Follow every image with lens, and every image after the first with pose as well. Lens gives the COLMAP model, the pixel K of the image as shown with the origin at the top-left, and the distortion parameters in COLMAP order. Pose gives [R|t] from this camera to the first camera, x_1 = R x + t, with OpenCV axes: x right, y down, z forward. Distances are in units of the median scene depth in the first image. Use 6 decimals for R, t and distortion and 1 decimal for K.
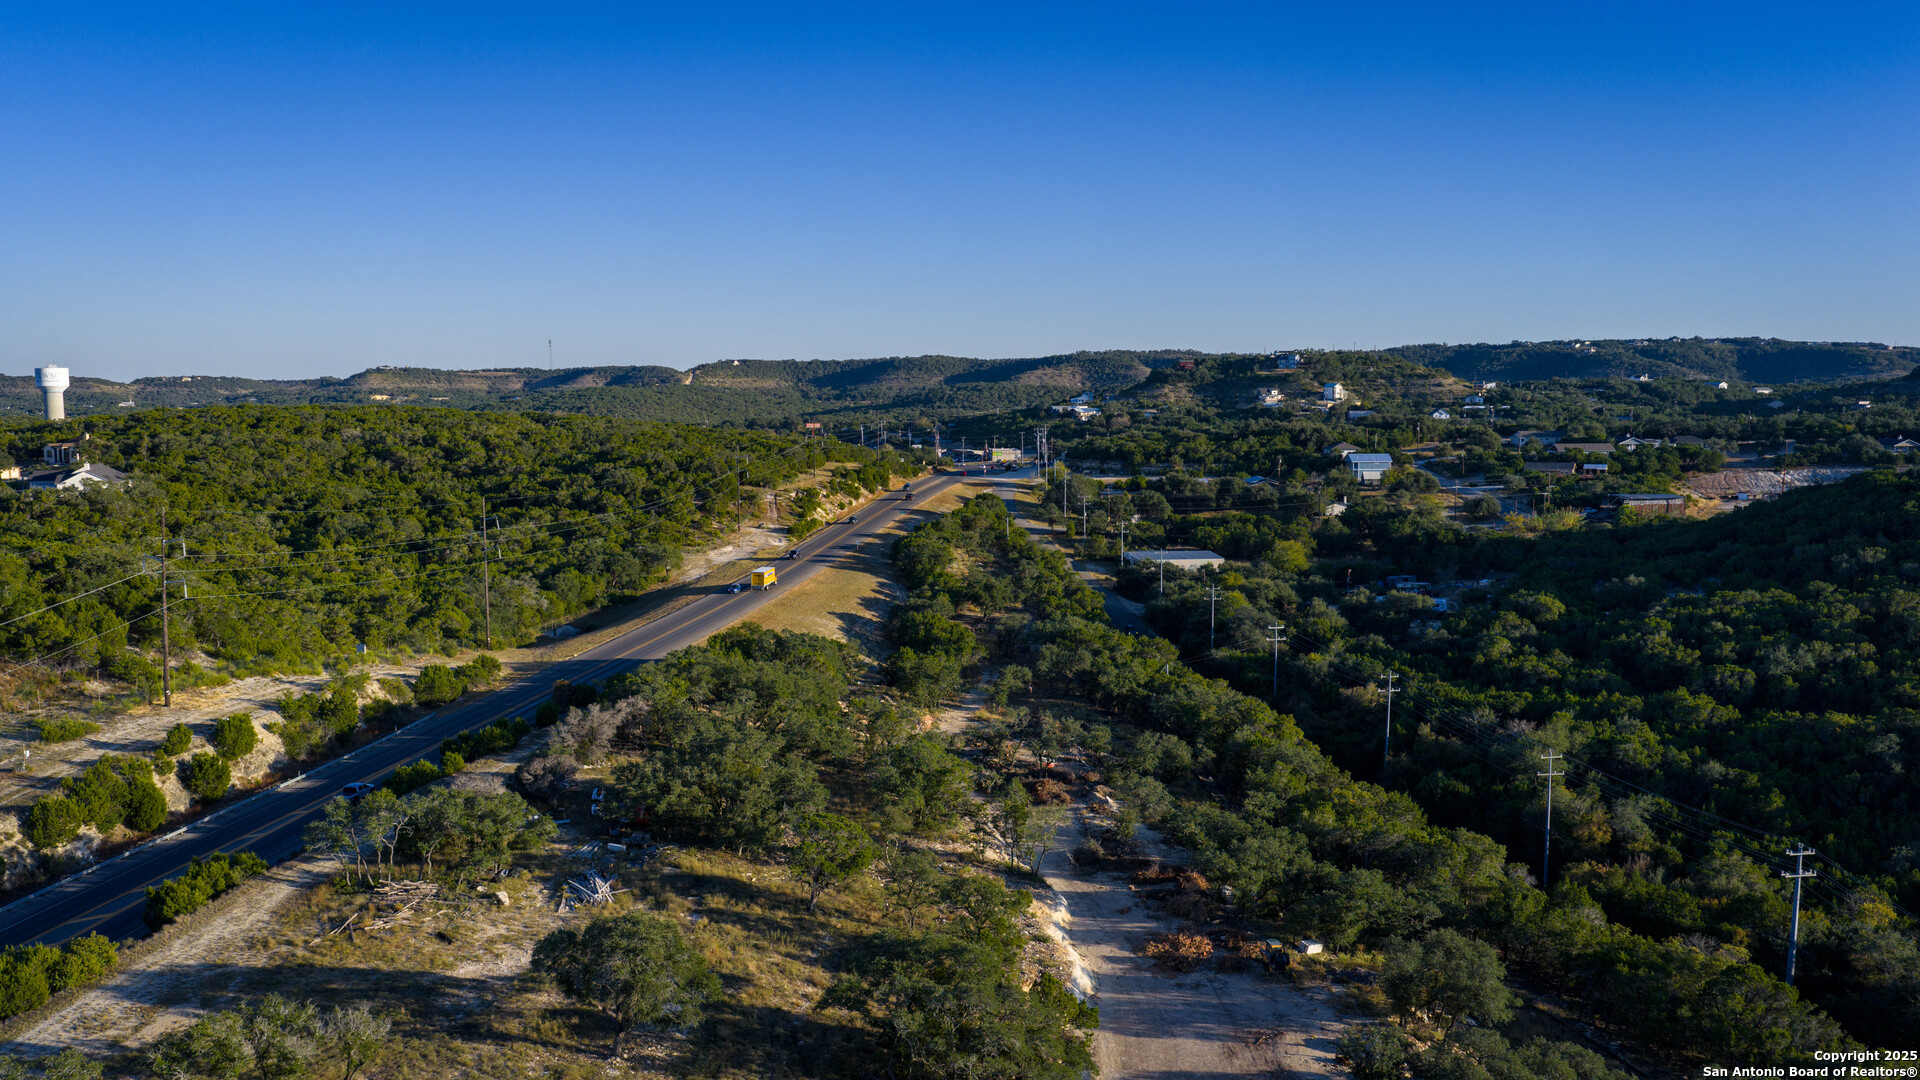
lens RADIAL K [[1583.5, 0, 959.6], [0, 1583.5, 541.4], [0, 0, 1]] dist [0.028471, -0.061941]
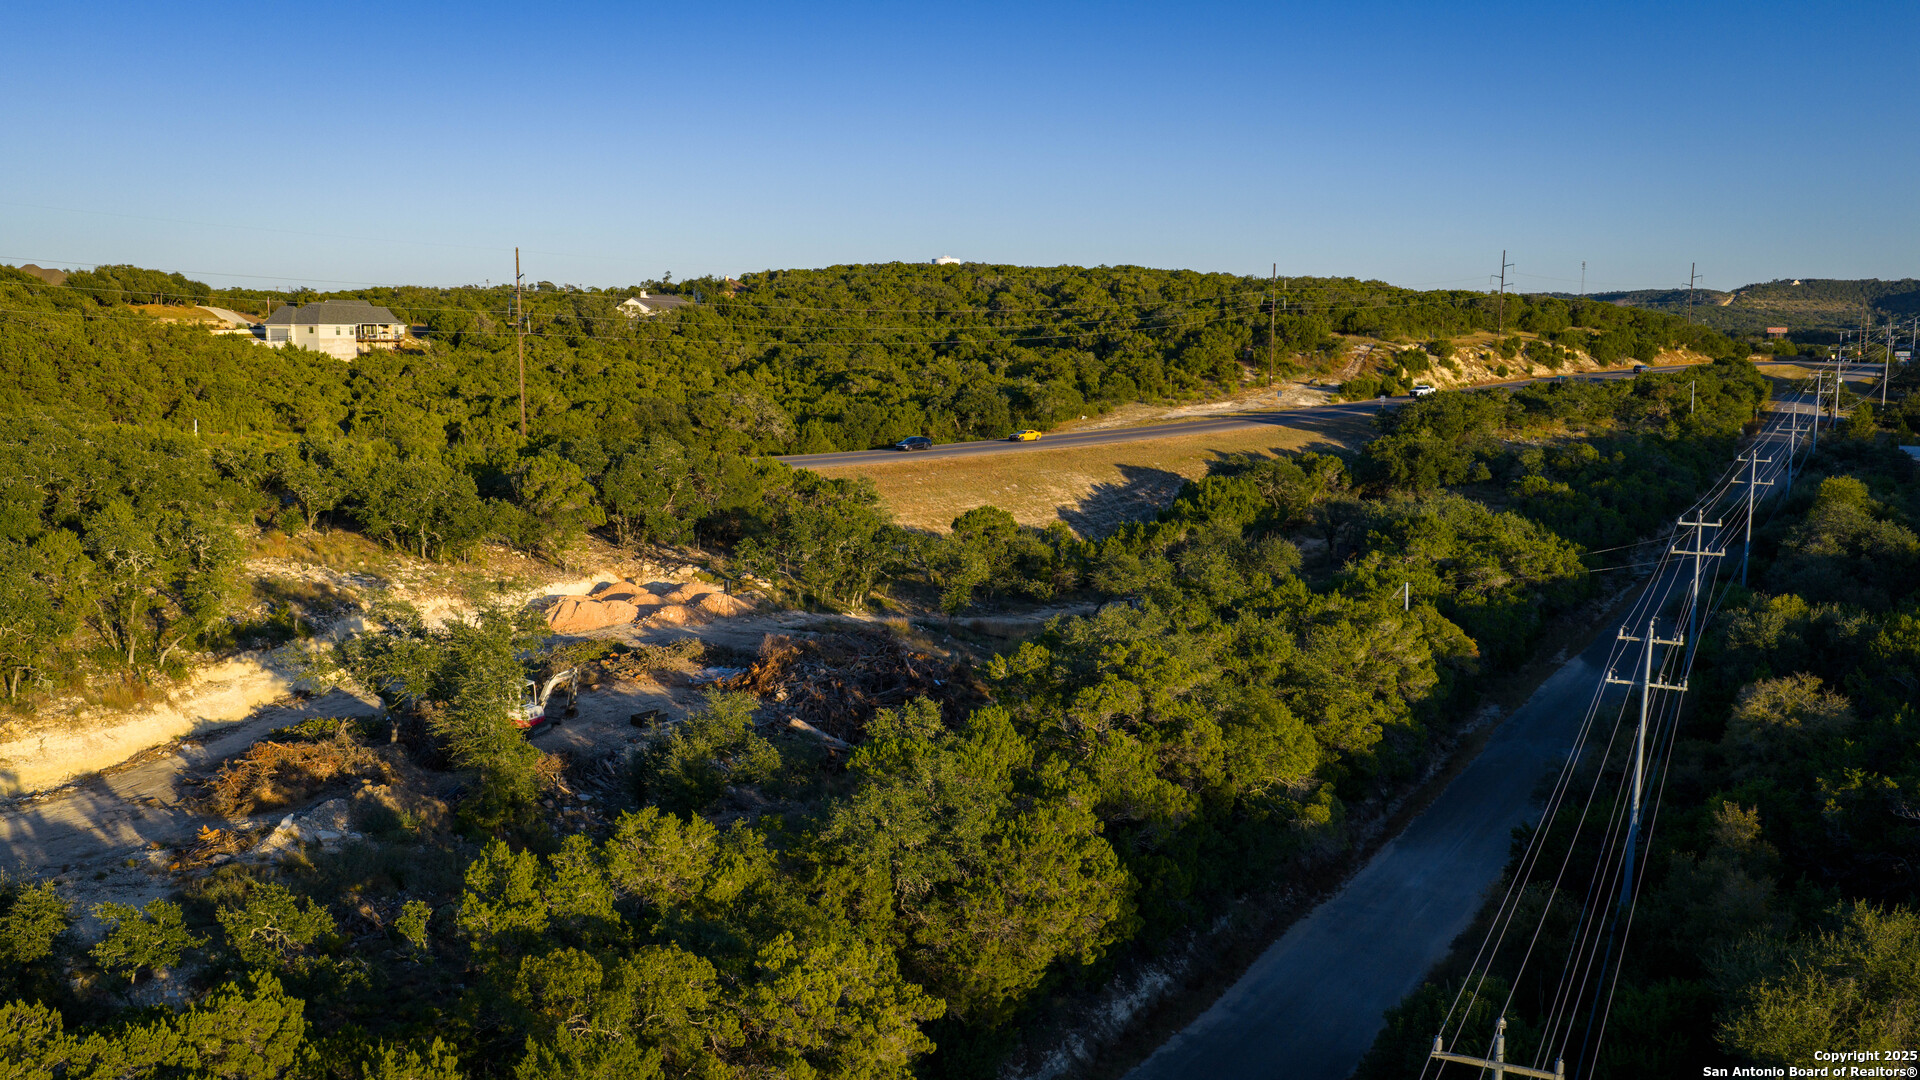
lens RADIAL K [[1583.5, 0, 965.8], [0, 1583.5, 552.3], [0, 0, 1]] dist [0.028471, -0.061941]
pose [[0.794971, 0.094351, -0.599265, 0.072979], [-0.068188, 0.995469, 0.066274, 0.011787], [0.602803, -0.011823, 0.797803, 0.139992]]
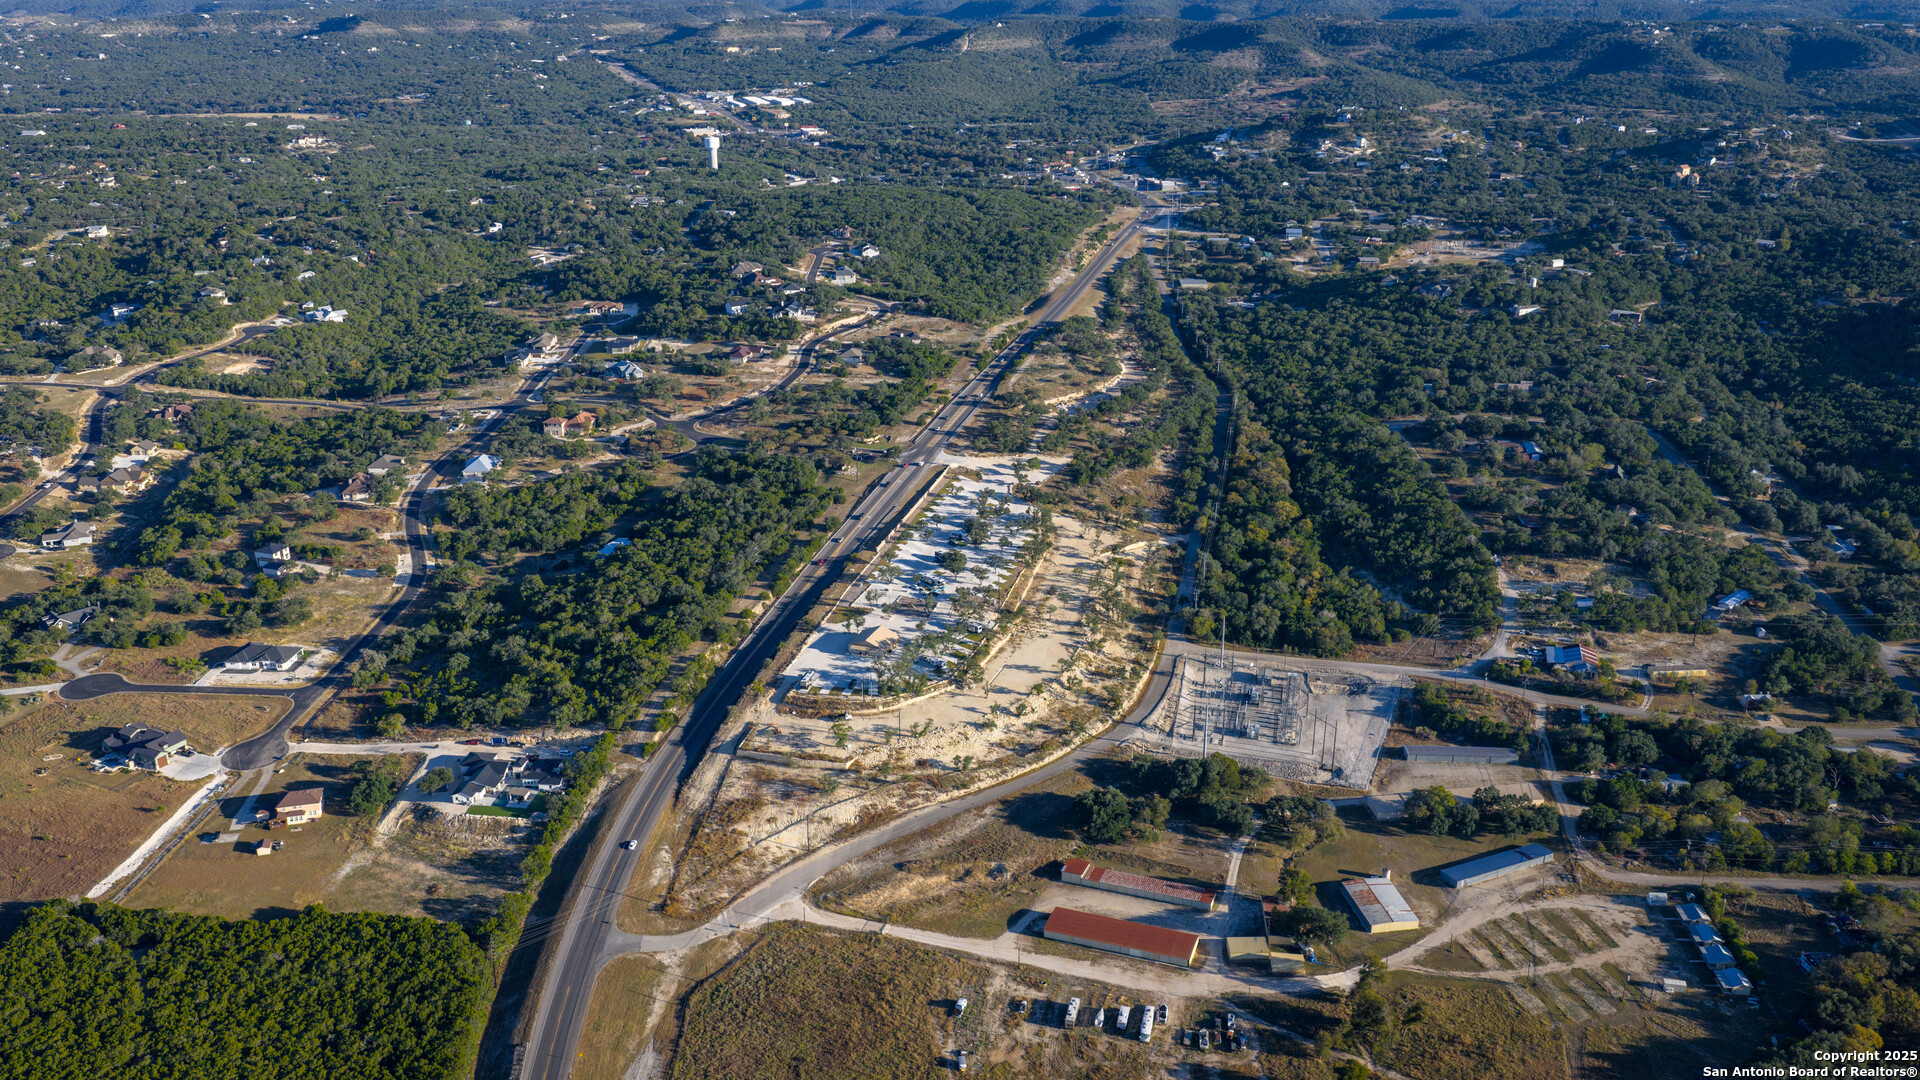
lens RADIAL K [[1583.5, 0, 953.3], [0, 1583.5, 554.1], [0, 0, 1]] dist [0.028471, -0.061941]
pose [[0.989723, 0.053033, -0.132800, 0.042780], [-0.014718, 0.961533, 0.274296, -0.134686], [0.142238, -0.269522, 0.952432, -0.921905]]
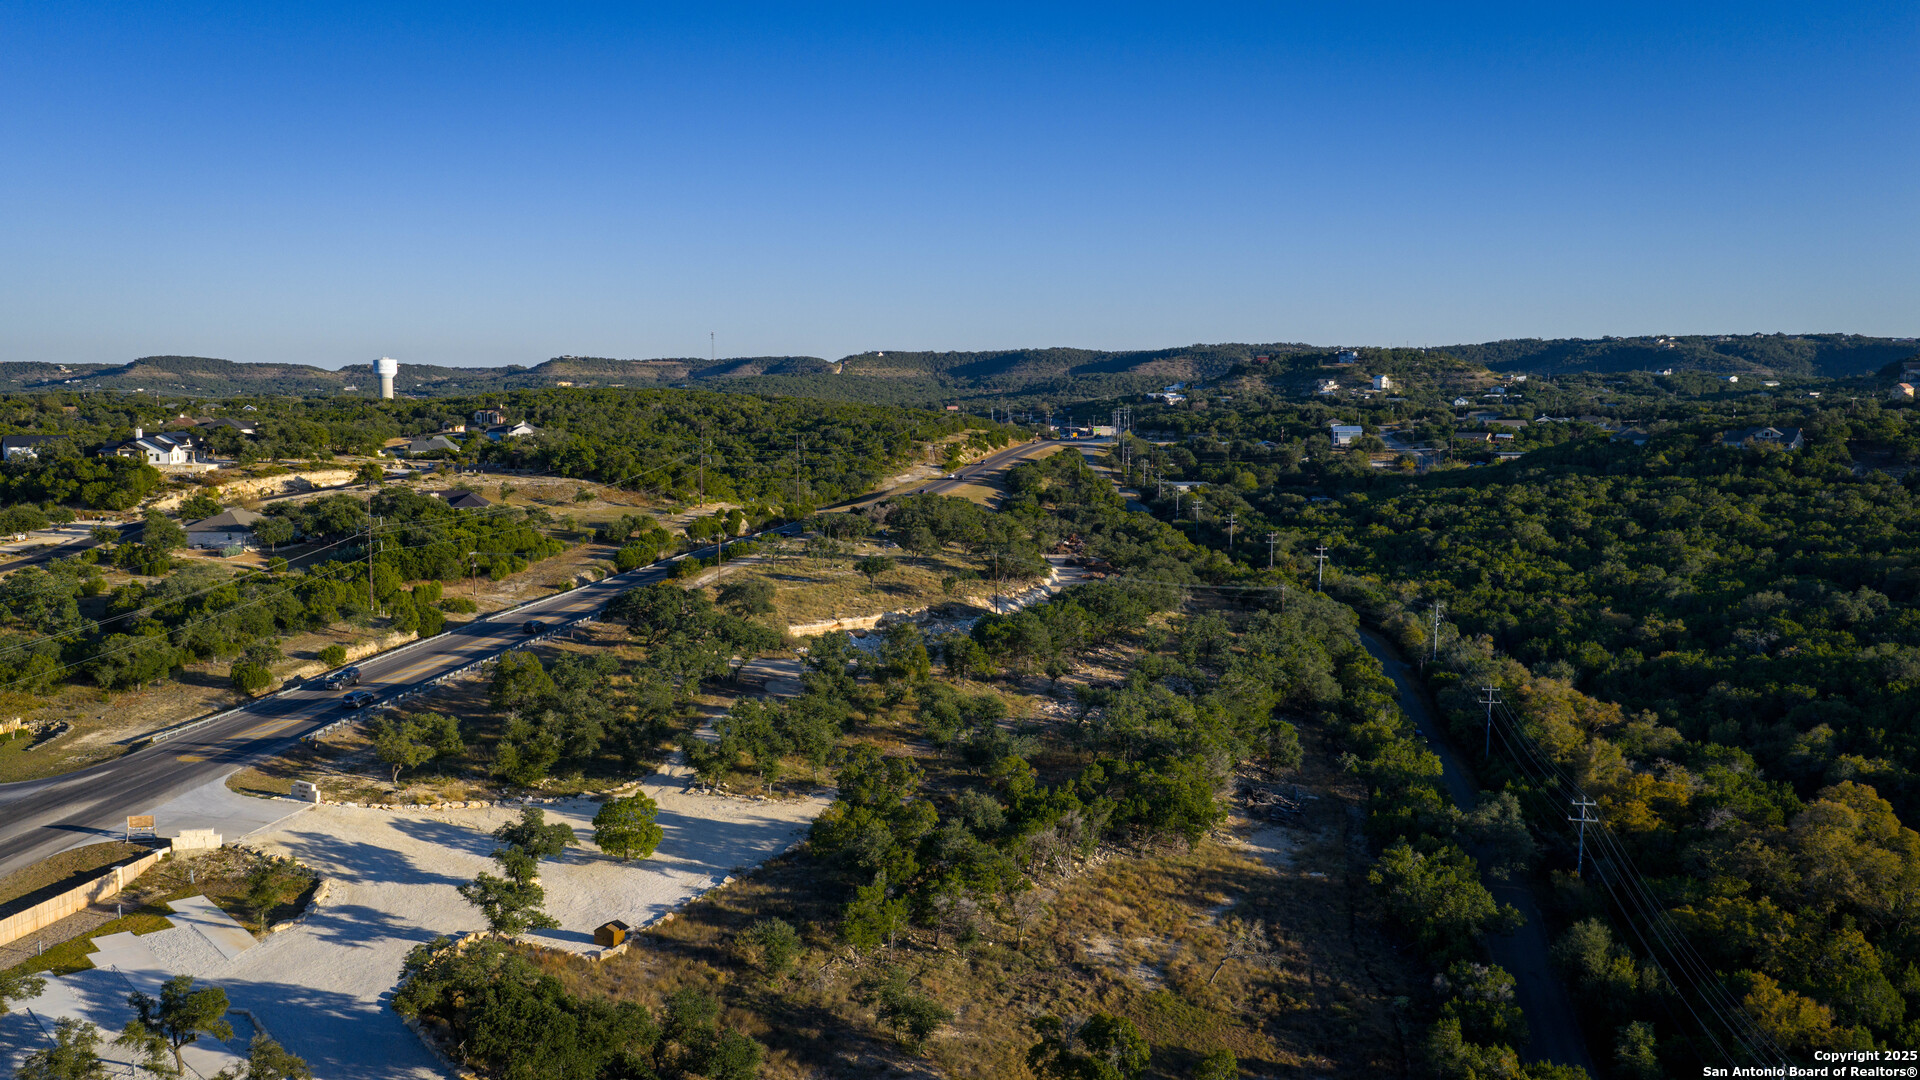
lens RADIAL K [[1583.5, 0, 958.4], [0, 1583.5, 542.6], [0, 0, 1]] dist [0.028471, -0.061941]
pose [[0.996394, 0.013470, -0.083775, 0.017476], [-0.012855, 0.999886, 0.007873, 0.022980], [0.083871, -0.006767, 0.996454, -0.241006]]
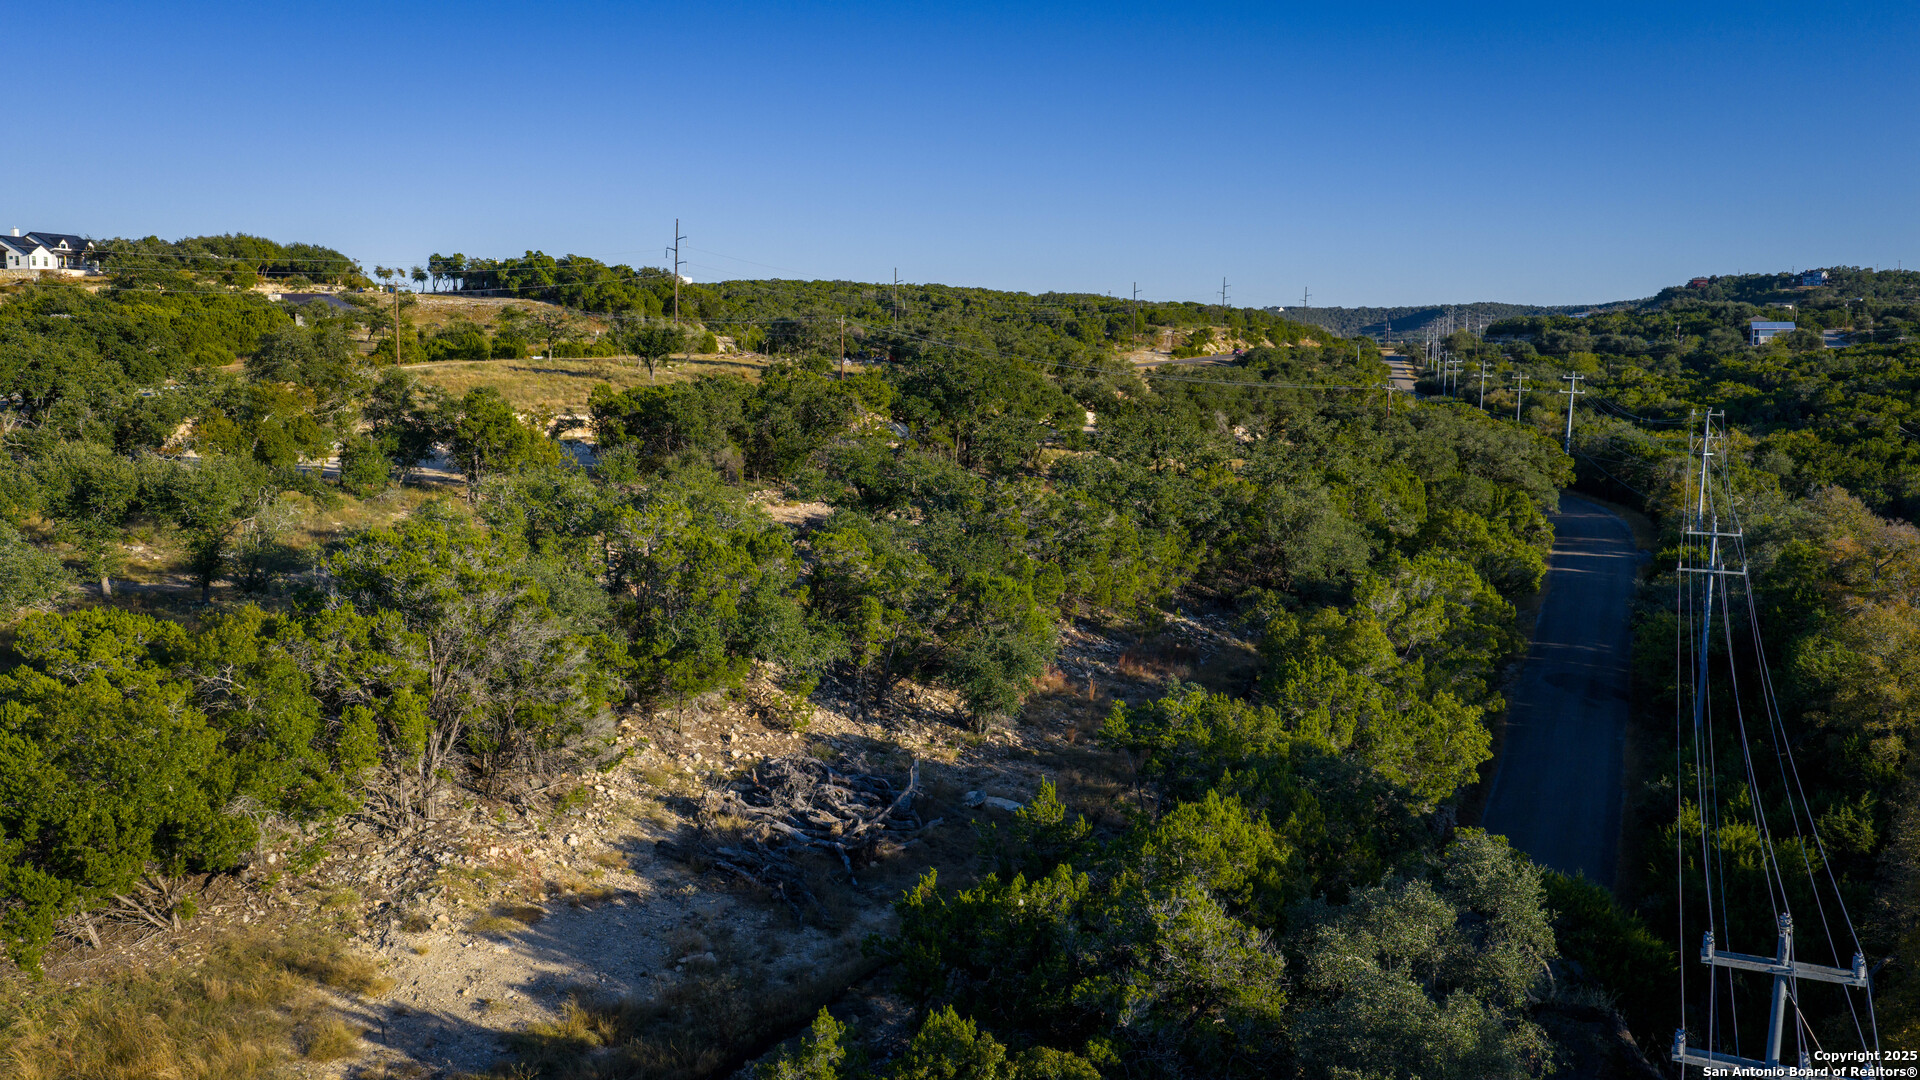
lens RADIAL K [[1583.5, 0, 961.7], [0, 1583.5, 549.5], [0, 0, 1]] dist [0.028471, -0.061941]
pose [[0.937297, 0.054527, -0.344241, 0.068526], [-0.045920, 0.998396, 0.033113, 0.045322], [0.345494, -0.015229, 0.938297, -0.088229]]
